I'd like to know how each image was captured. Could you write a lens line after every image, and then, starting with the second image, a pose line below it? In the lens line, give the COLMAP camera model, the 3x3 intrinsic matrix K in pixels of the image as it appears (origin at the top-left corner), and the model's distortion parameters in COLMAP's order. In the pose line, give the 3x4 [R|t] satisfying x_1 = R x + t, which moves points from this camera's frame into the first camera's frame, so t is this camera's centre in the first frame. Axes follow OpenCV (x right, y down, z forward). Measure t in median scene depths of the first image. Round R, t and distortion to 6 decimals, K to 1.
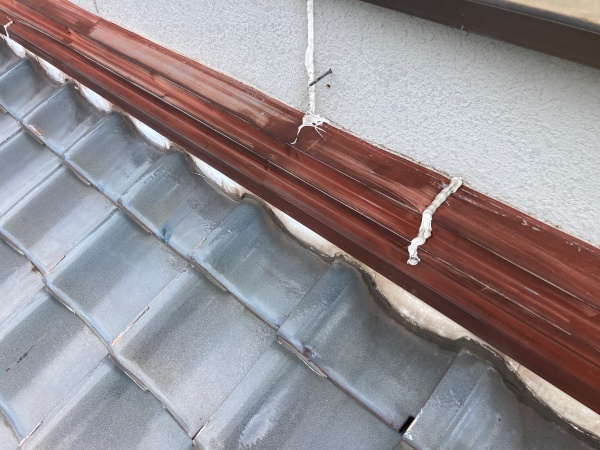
lens RADIAL K [[516.6, 0, 292.9], [0, 516.6, 227.1], [0, 0, 1]] dist [0.037225, -0.047740]
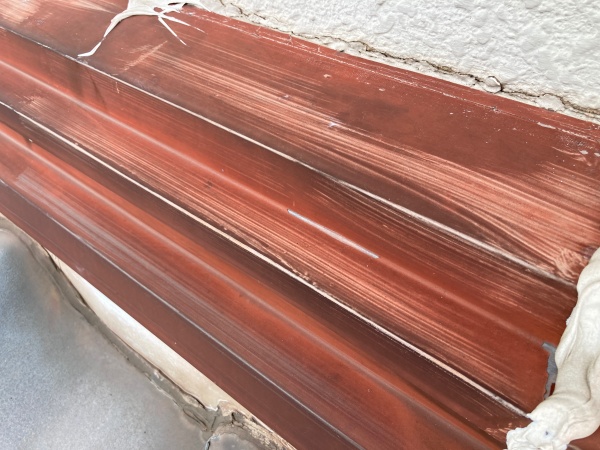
lens RADIAL K [[516.6, 0, 292.9], [0, 516.6, 227.1], [0, 0, 1]] dist [0.037225, -0.047740]
pose [[0.993838, -0.018938, 0.109209, 0.096901], [0.024943, 0.998235, -0.053892, -0.035962], [-0.107996, 0.056284, 0.992557, 0.708025]]
